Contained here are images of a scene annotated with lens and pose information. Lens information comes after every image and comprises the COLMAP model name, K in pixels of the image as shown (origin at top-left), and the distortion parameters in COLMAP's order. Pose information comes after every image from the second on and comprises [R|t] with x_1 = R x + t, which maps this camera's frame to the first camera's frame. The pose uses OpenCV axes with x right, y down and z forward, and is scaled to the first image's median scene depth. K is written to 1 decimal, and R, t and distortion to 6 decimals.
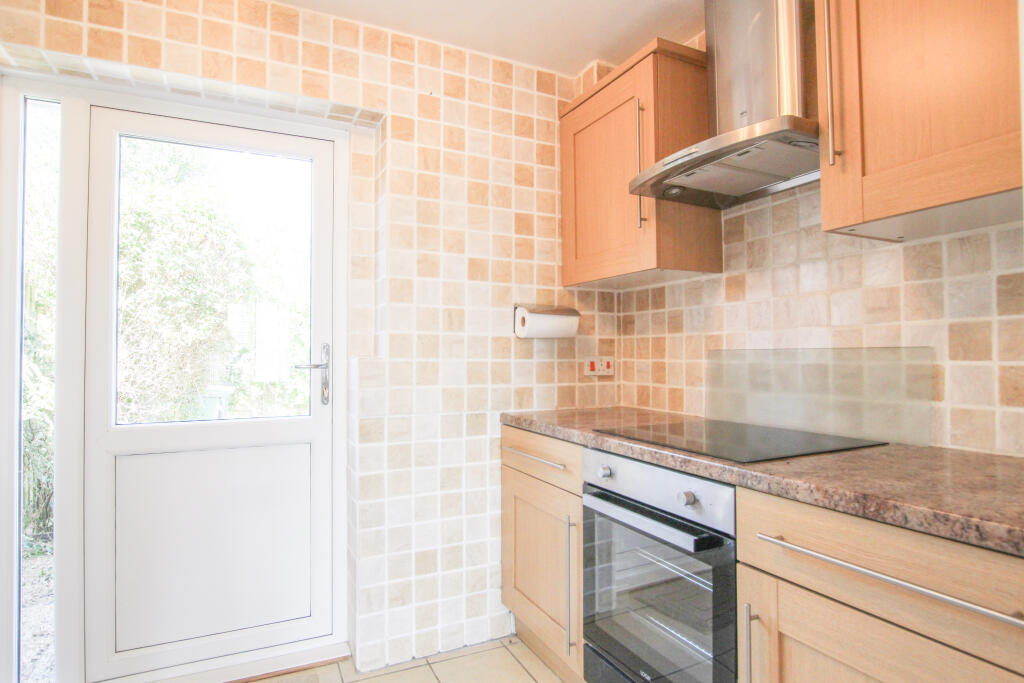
lens RADIAL K [[582.4, 0, 511.2], [0, 582.4, 343.4], [0, 0, 1]] dist [0.006786, 0.001436]
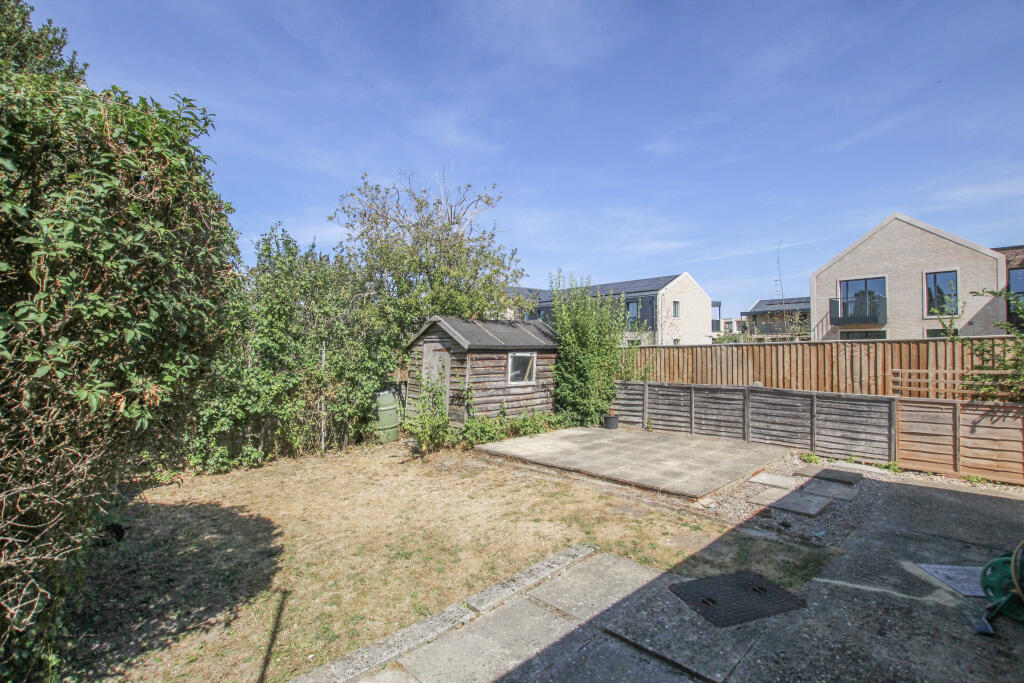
lens RADIAL K [[487.7, 0, 513.7], [0, 487.7, 342.4], [0, 0, 1]] dist [-0.012397, 0.001286]
pose [[0.949382, -0.002338, 0.314117, -0.777269], [-0.002533, 0.999883, 0.015100, -0.131124], [-0.314115, -0.015131, 0.949264, 1.057997]]
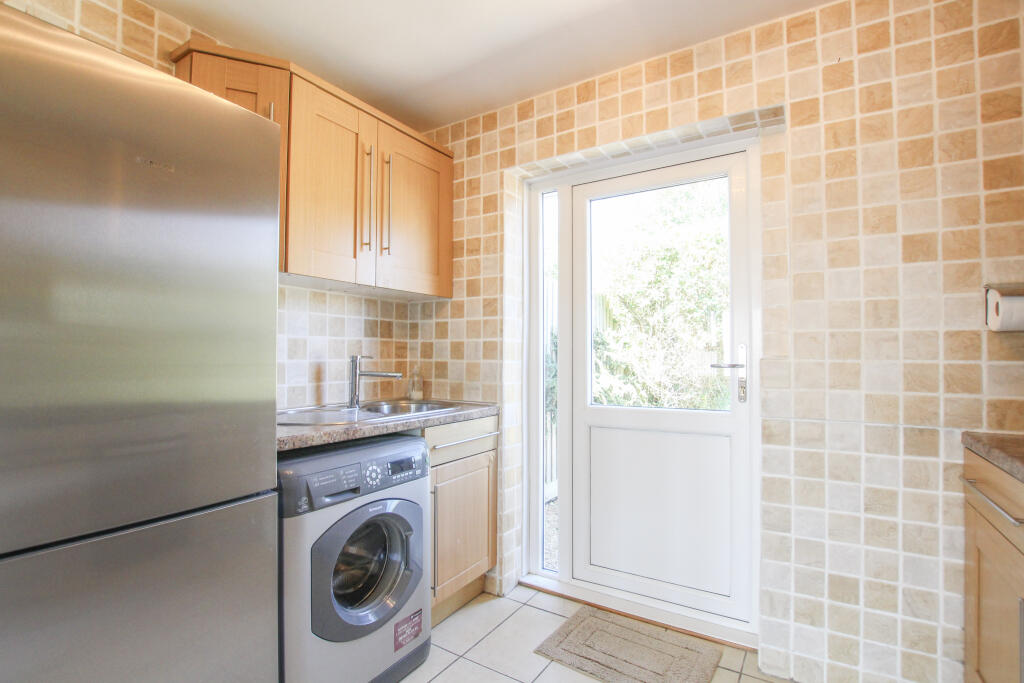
lens RADIAL K [[487.7, 0, 513.8], [0, 487.7, 345.2], [0, 0, 1]] dist [-0.012397, 0.001286]
pose [[0.547187, -0.017497, -0.836828, 0.195136], [0.019043, 0.999783, -0.008452, 0.001263], [0.836794, -0.011310, 0.547401, 0.177121]]
